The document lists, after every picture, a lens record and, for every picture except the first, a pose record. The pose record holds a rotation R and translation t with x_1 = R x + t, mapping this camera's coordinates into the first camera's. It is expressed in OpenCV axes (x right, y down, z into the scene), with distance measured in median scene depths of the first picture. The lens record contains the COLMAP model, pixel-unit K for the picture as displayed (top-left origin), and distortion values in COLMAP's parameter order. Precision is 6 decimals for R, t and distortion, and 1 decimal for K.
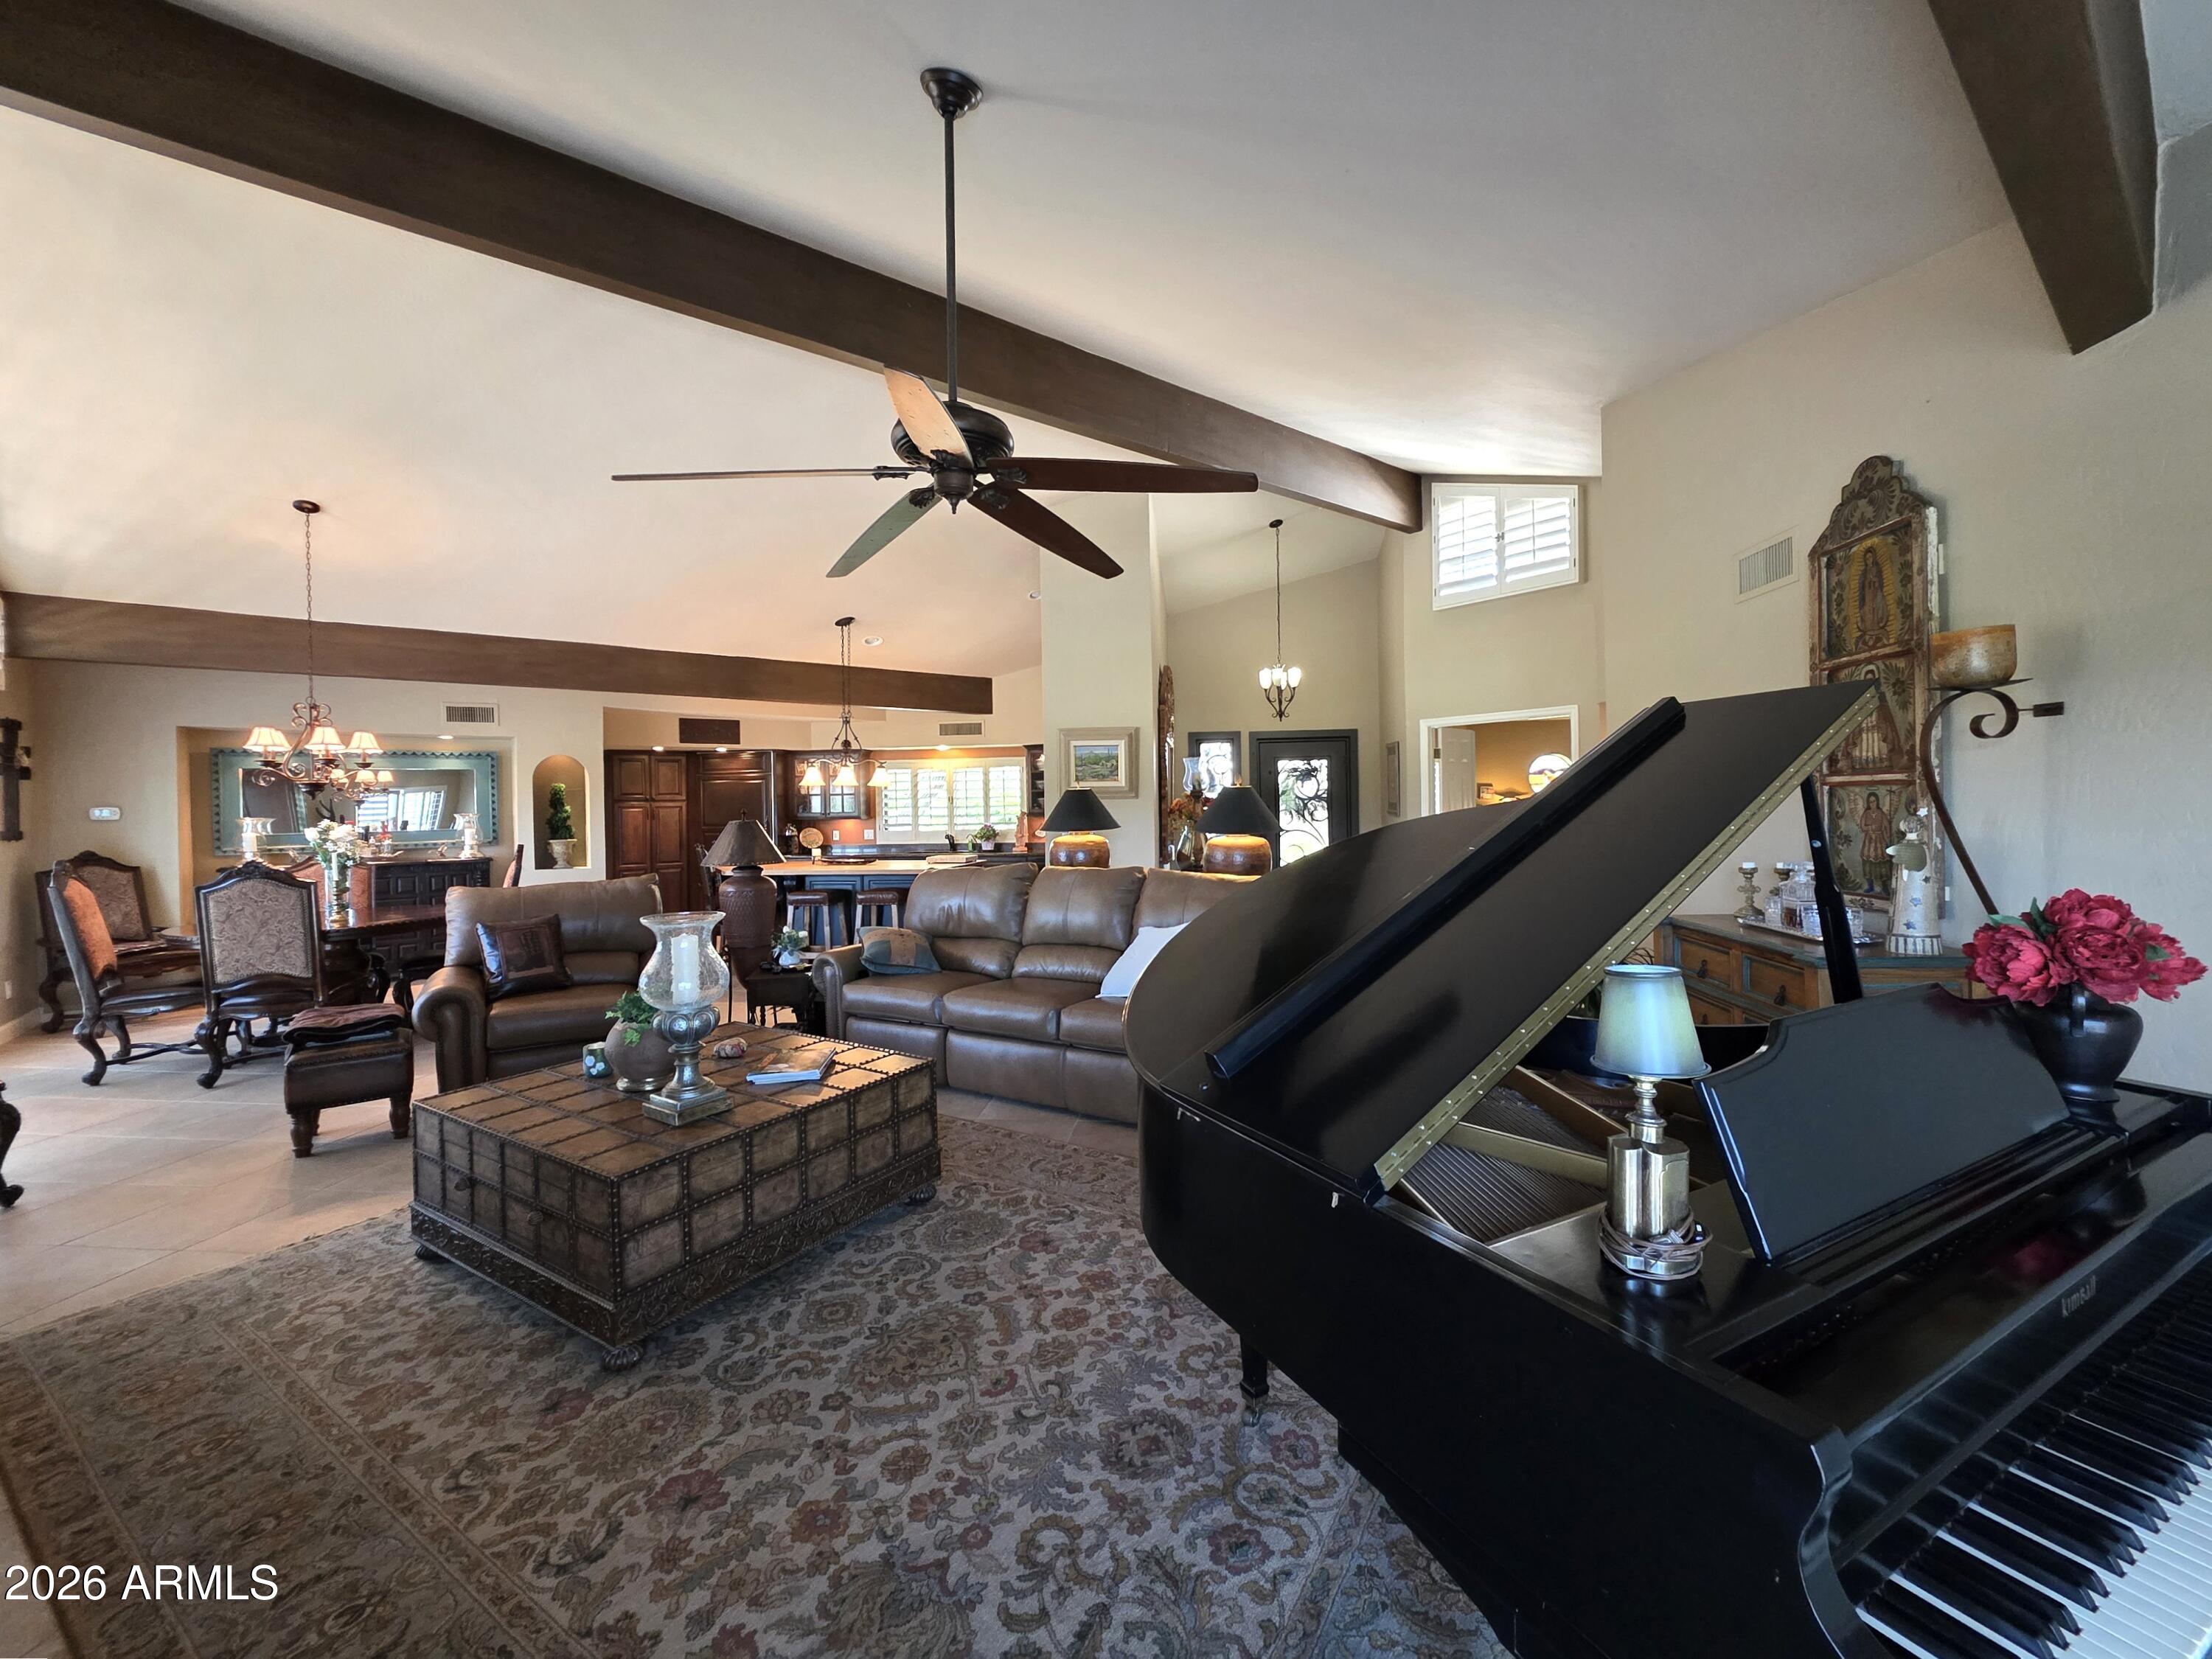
lens RADIAL K [[899.3, 0, 1106.4], [0, 899.3, 811.4], [0, 0, 1]] dist [-0.001800, 0.002065]
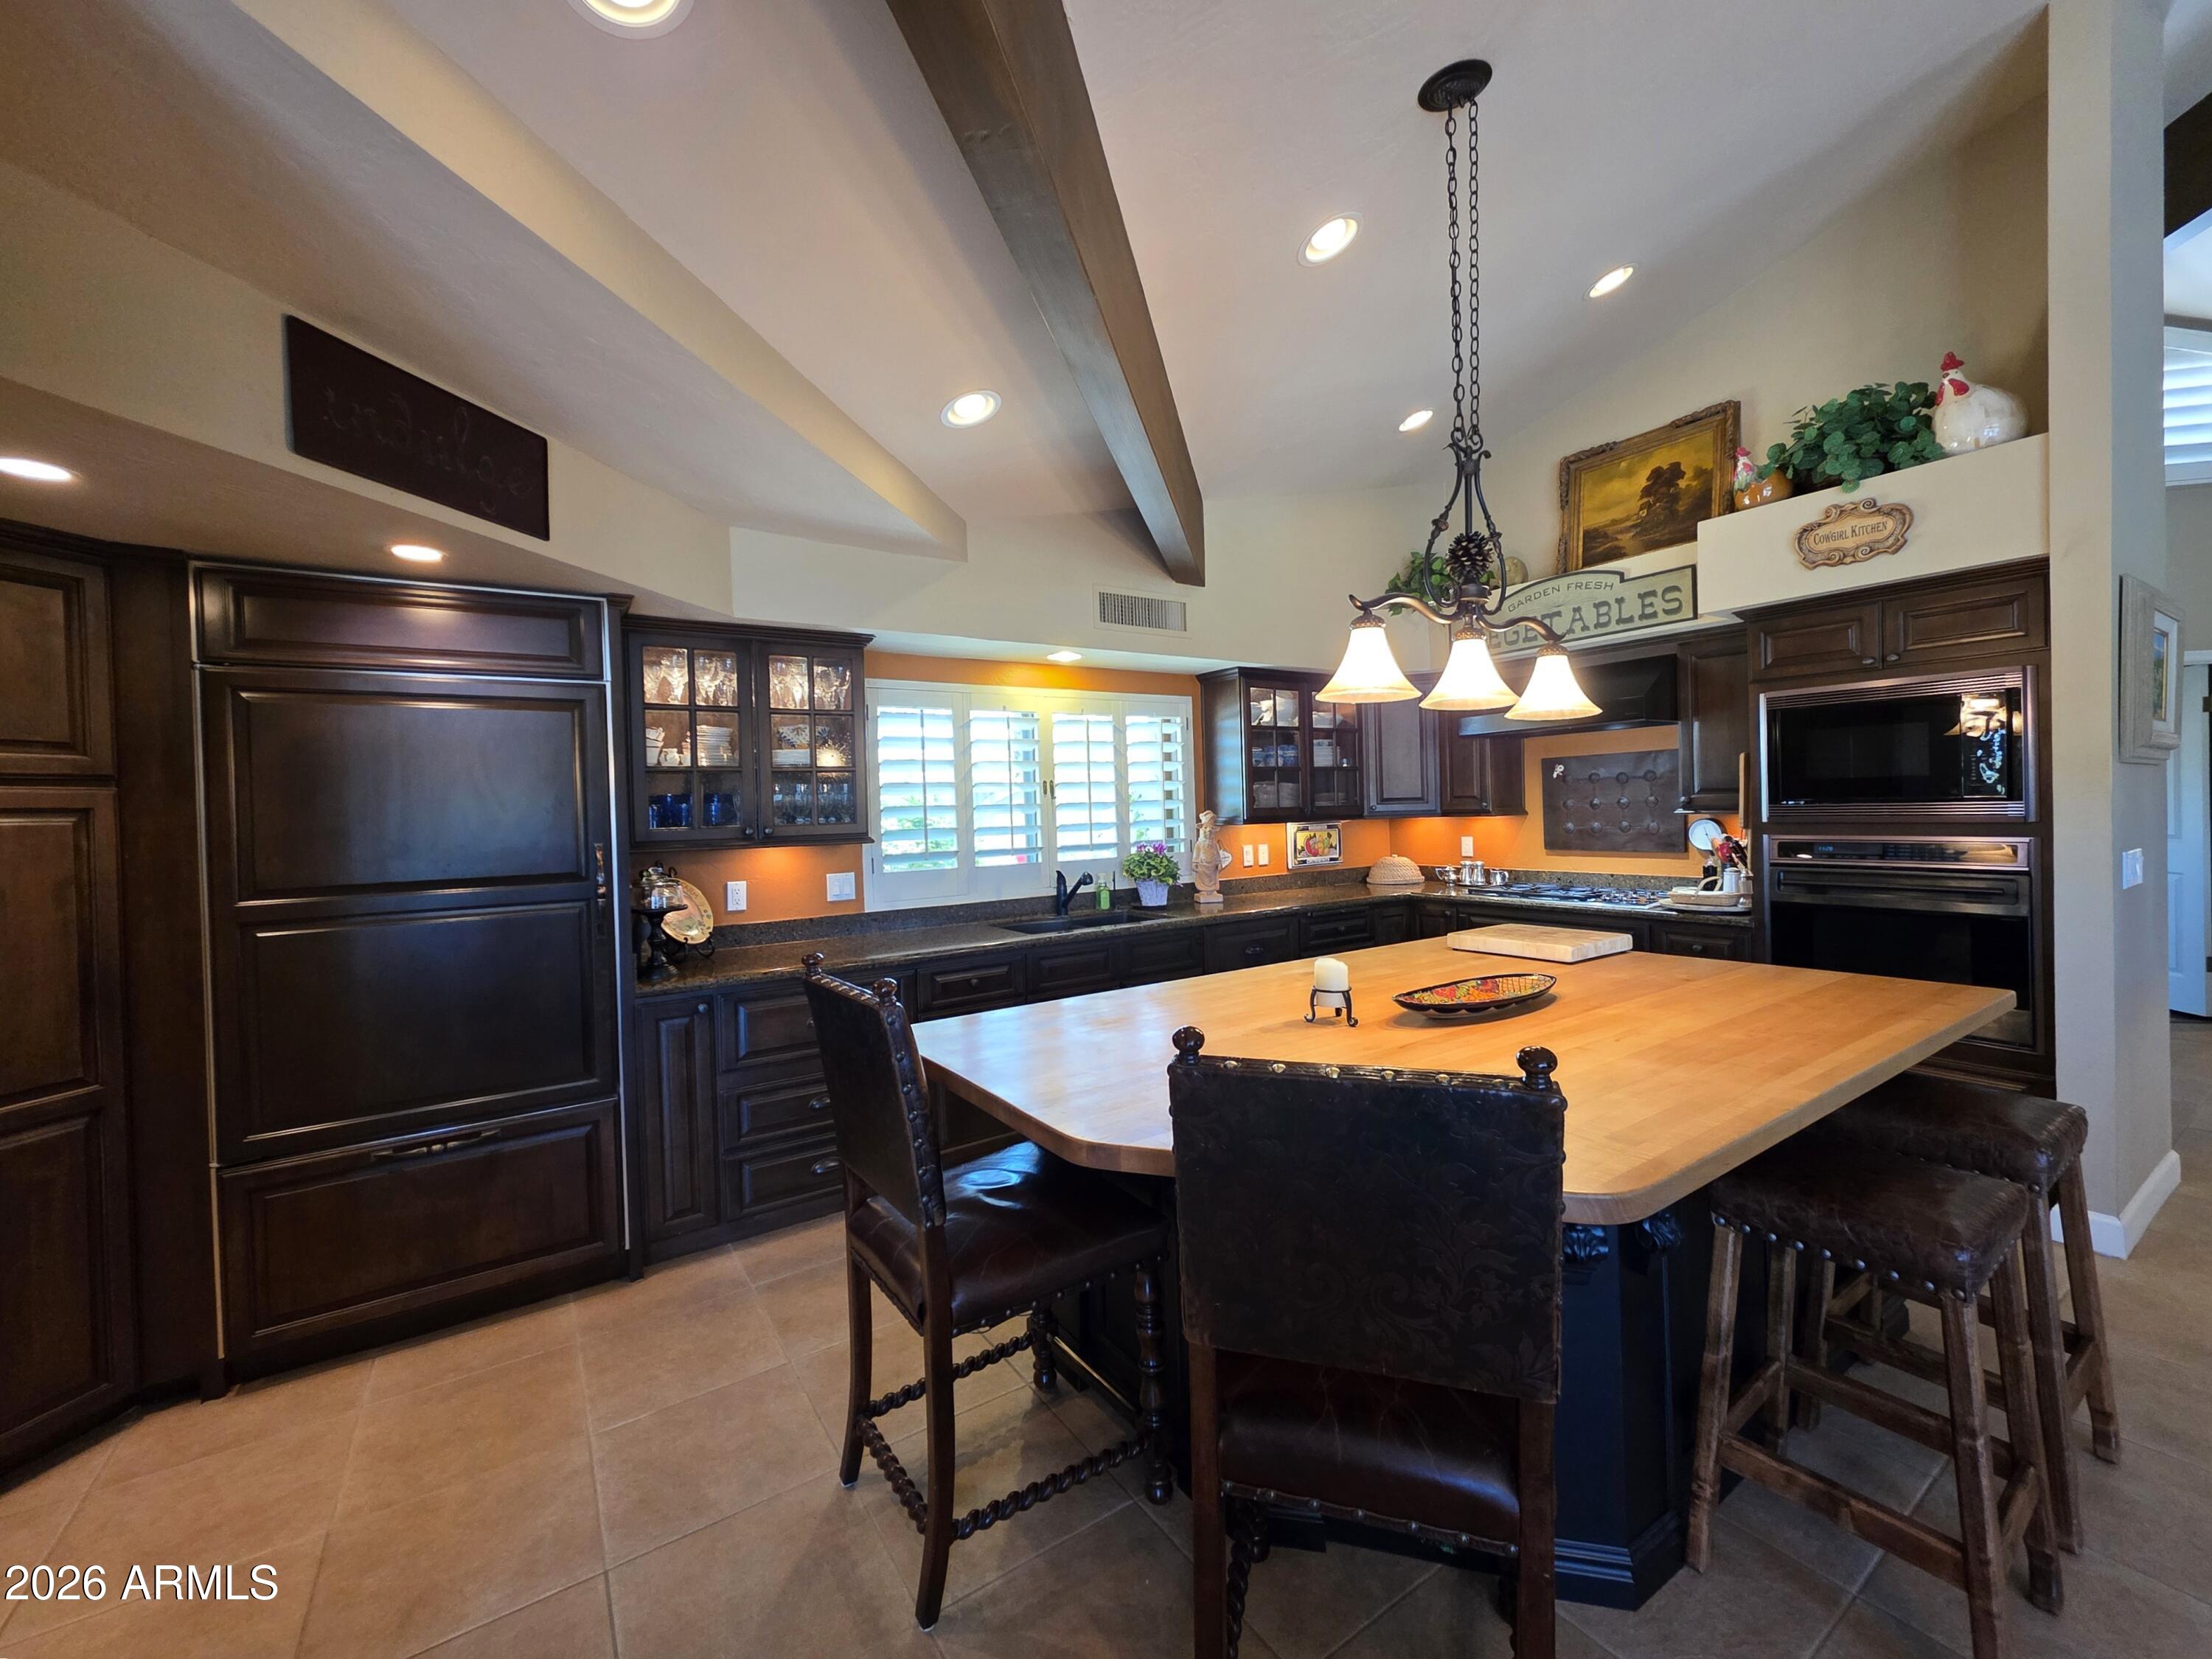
lens RADIAL K [[899.3, 0, 1121.9], [0, 899.3, 819.2], [0, 0, 1]] dist [-0.001800, 0.002065]
pose [[0.751956, -0.015557, 0.659030, -0.522945], [0.020528, 0.999789, 0.000178, 0.001606], [-0.658894, 0.013395, 0.752117, 0.841650]]
